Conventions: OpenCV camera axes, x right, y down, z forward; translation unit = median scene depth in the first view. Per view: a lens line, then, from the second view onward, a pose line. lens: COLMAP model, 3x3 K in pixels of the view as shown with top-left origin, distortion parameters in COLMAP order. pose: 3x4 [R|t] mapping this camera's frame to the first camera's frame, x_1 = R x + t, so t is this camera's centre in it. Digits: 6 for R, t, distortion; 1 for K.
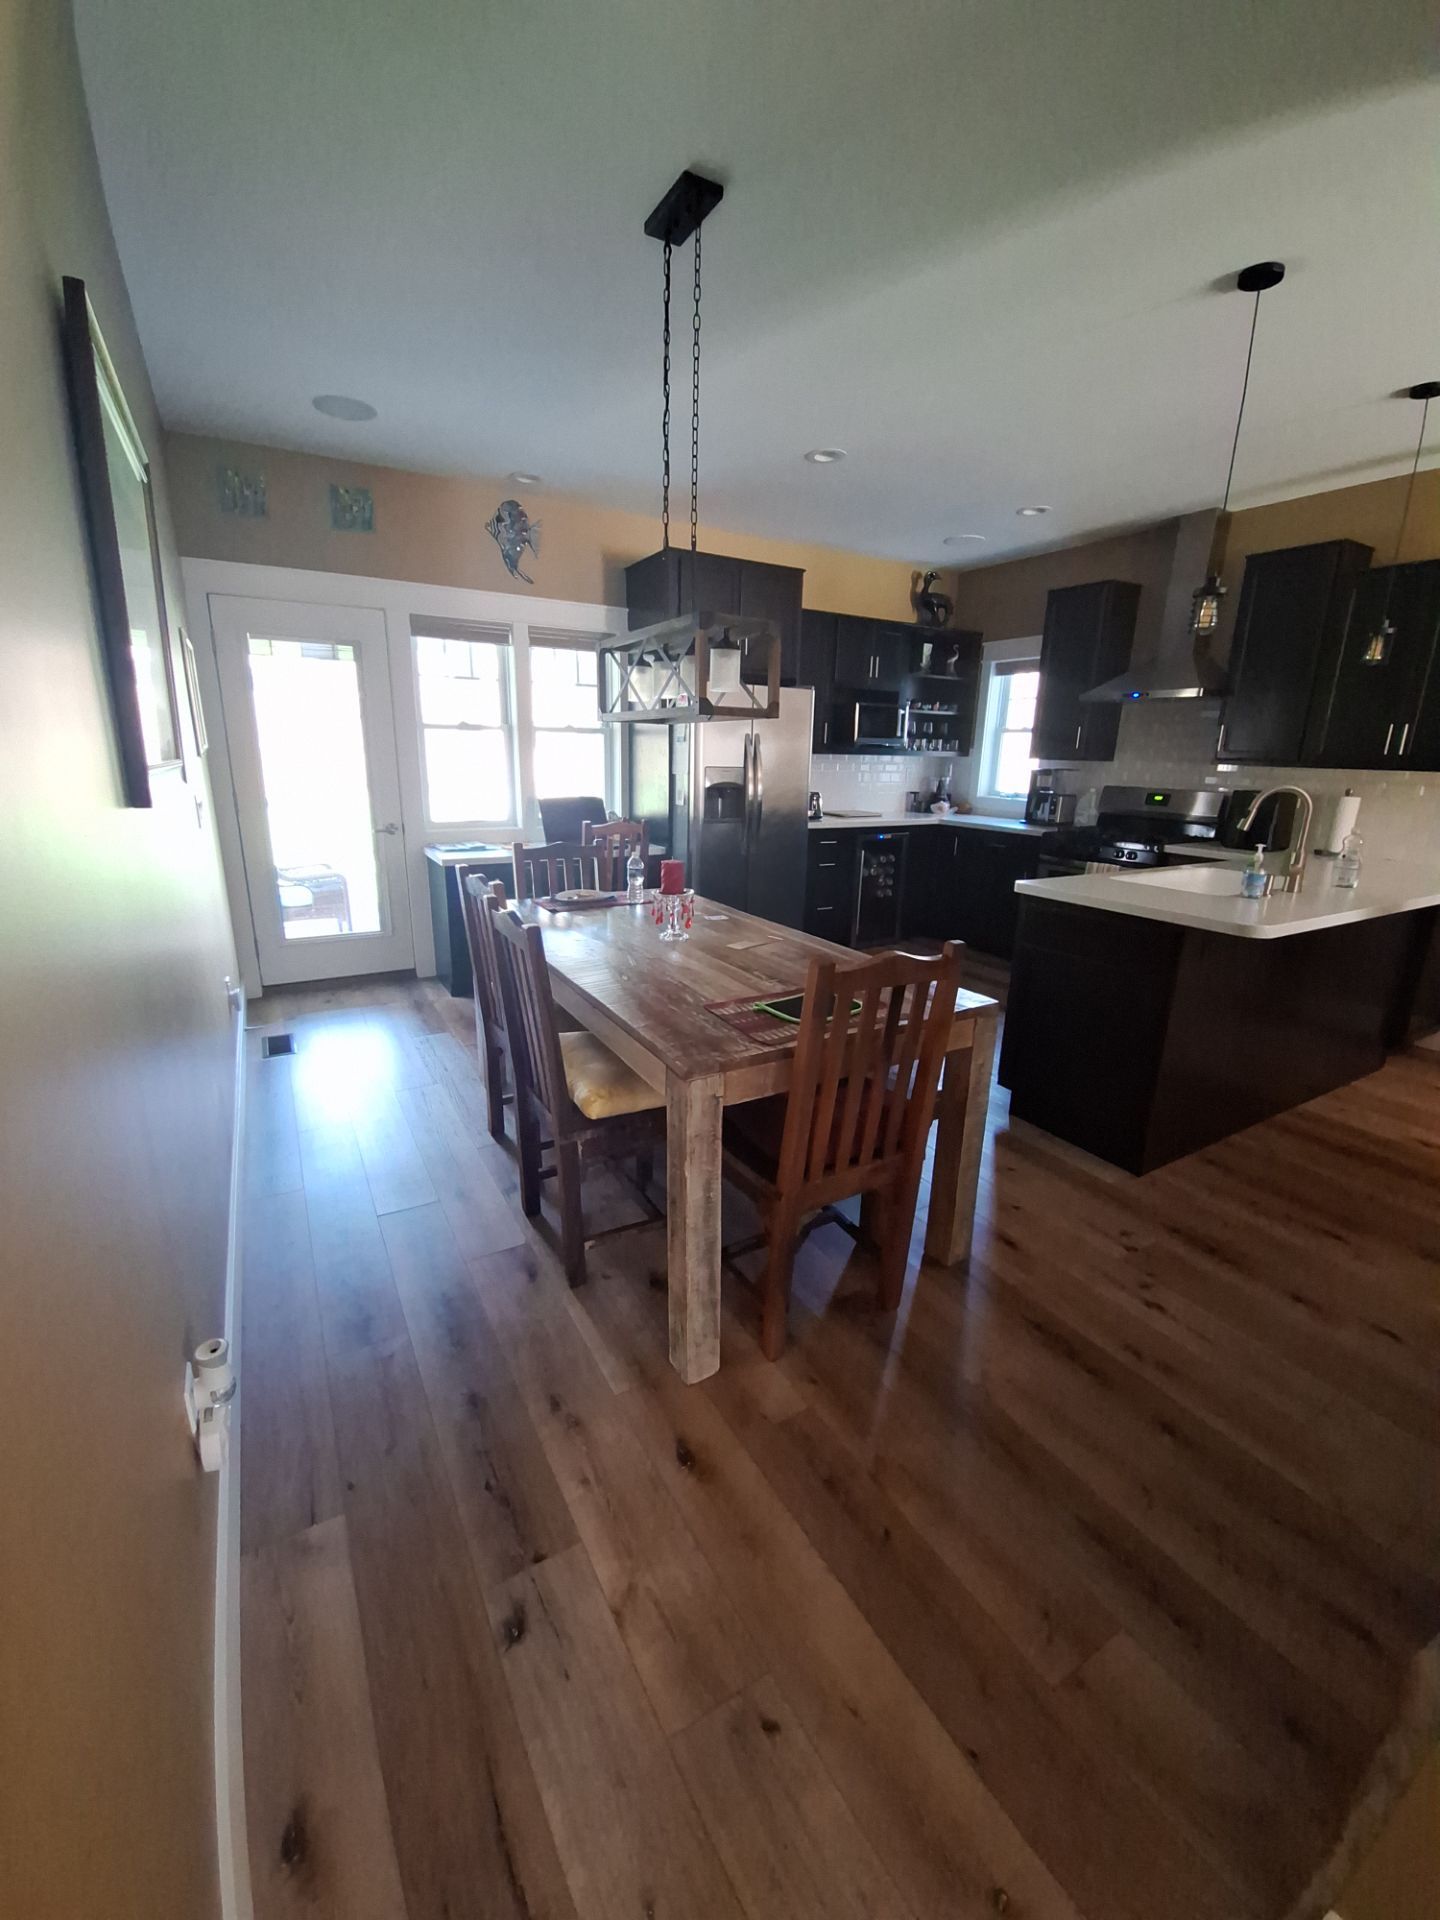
lens RADIAL K [[754.7, 0, 720.0], [0, 754.7, 960.0], [0, 0, 1]] dist [-0.002517, -0.010237]
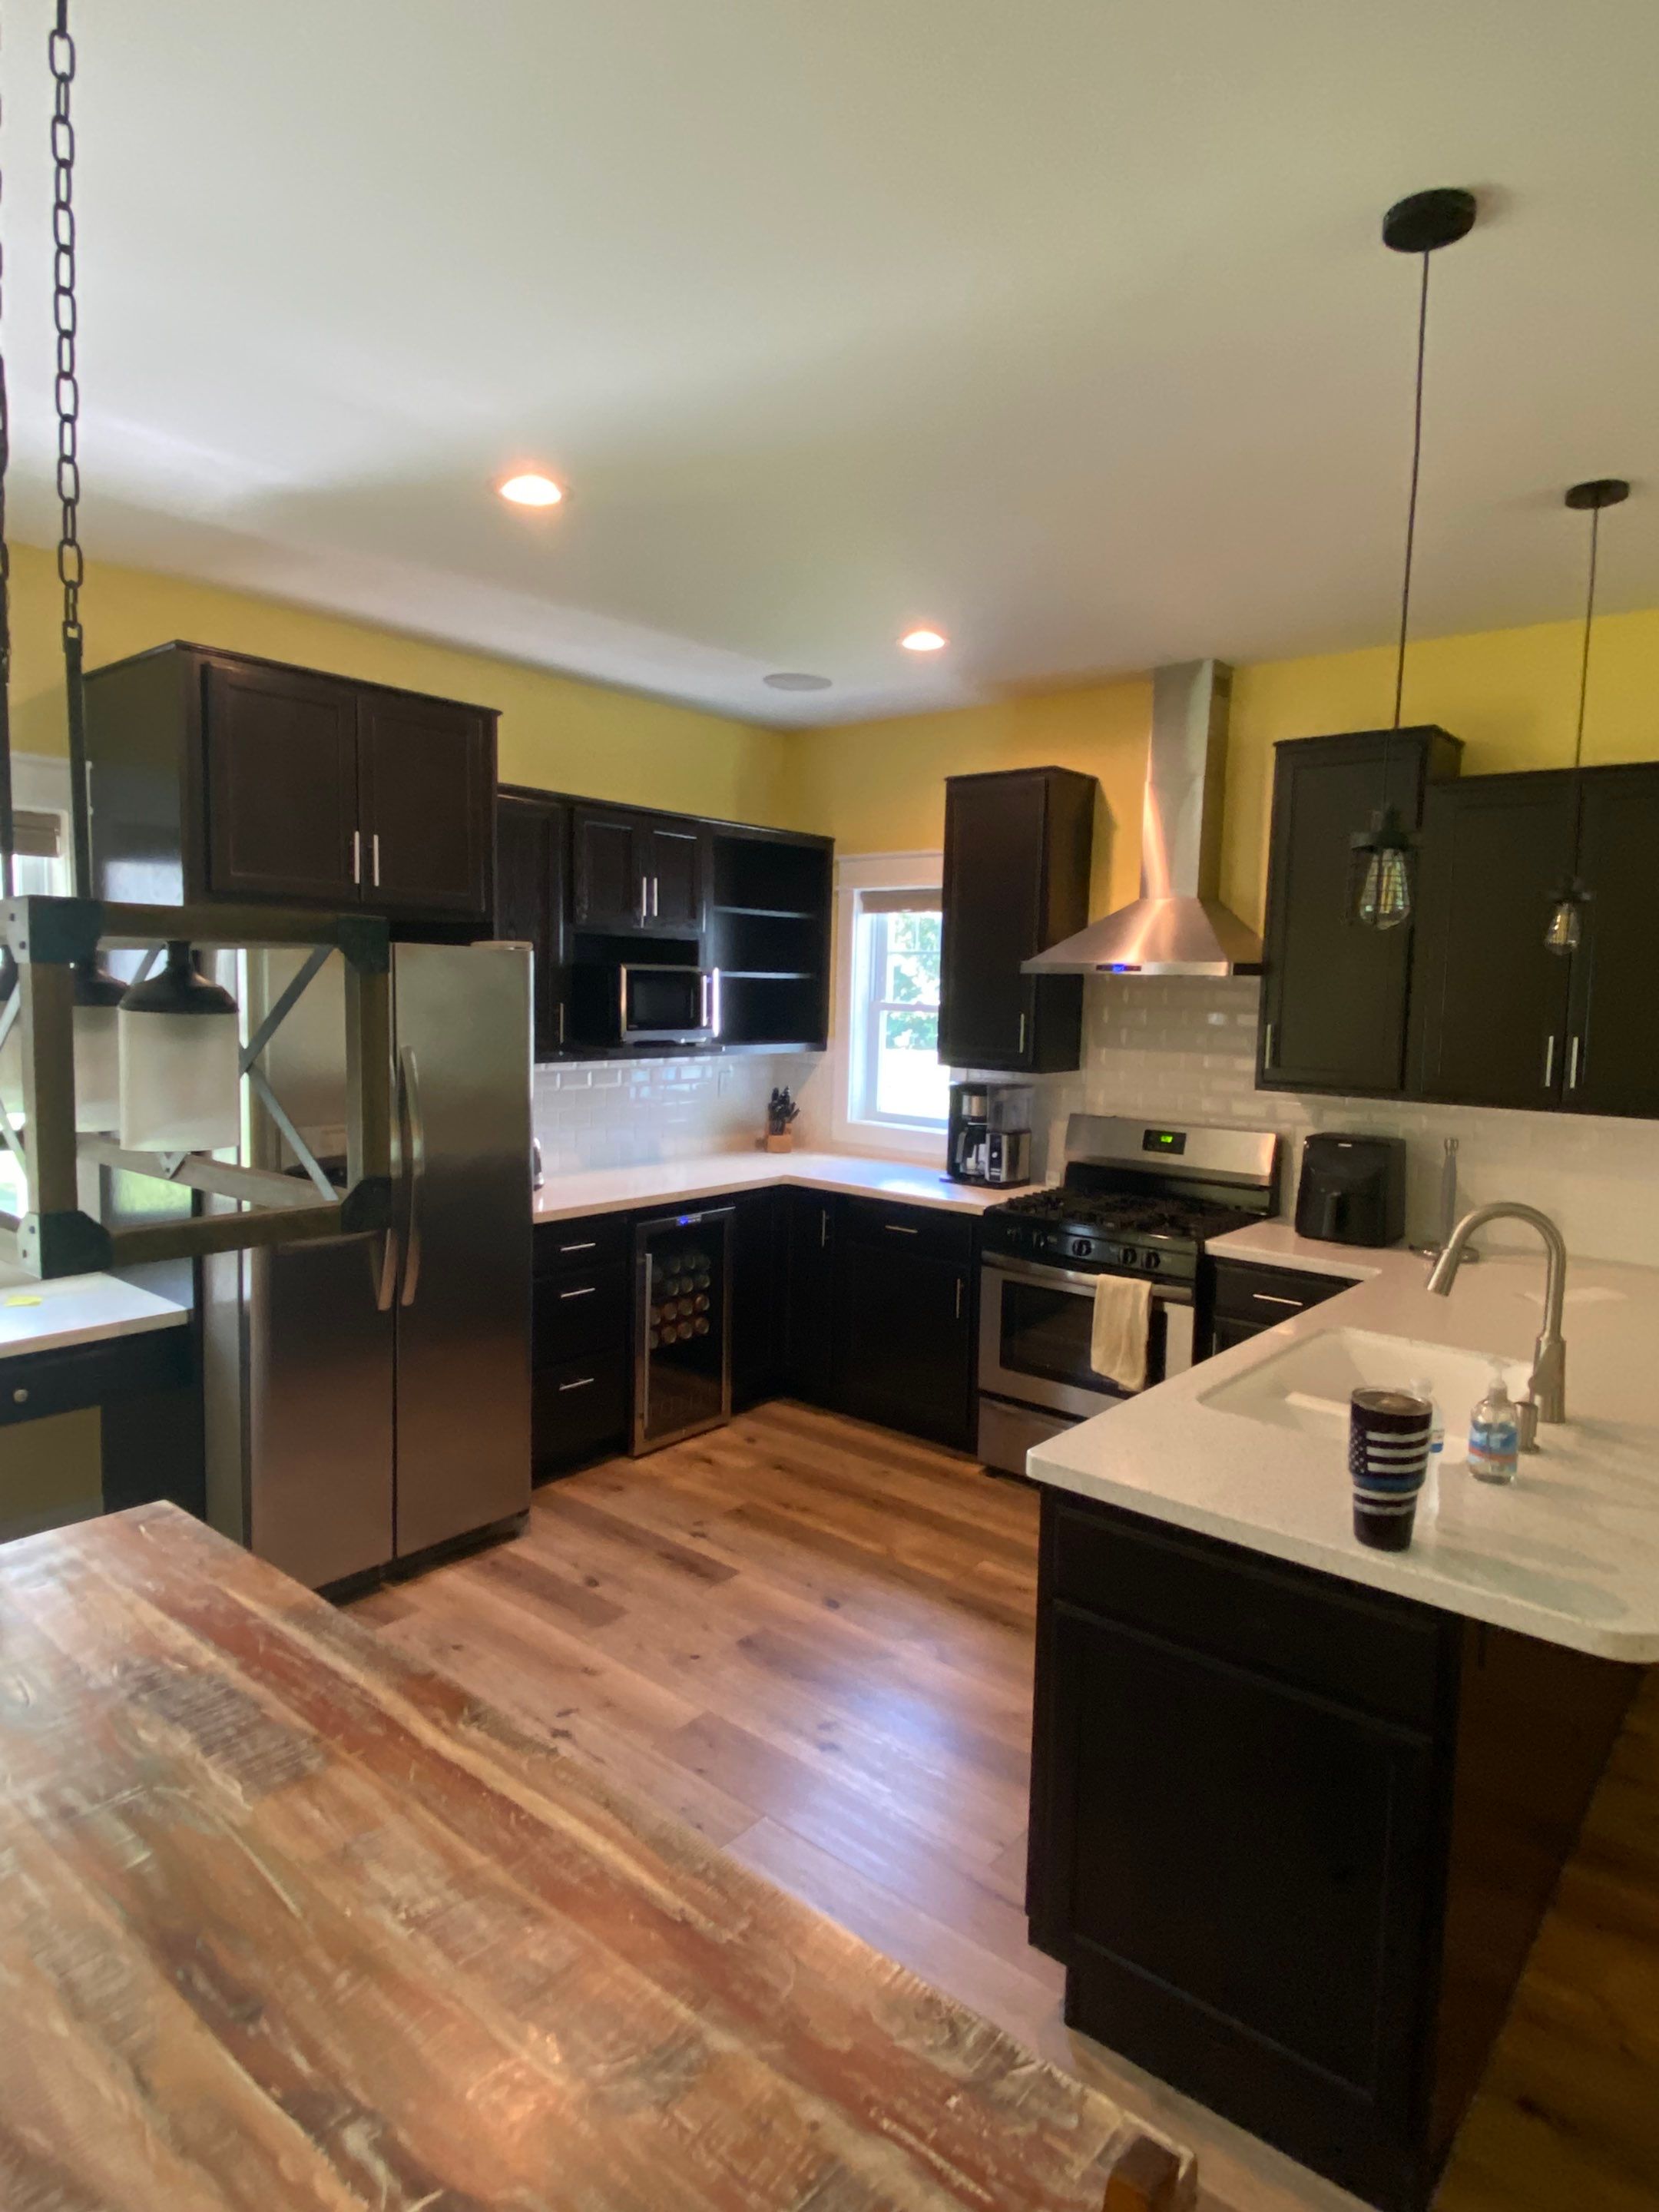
lens RADIAL K [[1241.8, 0, 829.5], [0, 1241.8, 1106.0], [0, 0, 1]] dist [-0.006856, -0.002997]
pose [[0.940393, -0.029863, 0.338775, 0.028221], [0.087353, 0.983927, -0.155749, -0.106289], [-0.328679, 0.176058, 0.927887, 0.198021]]
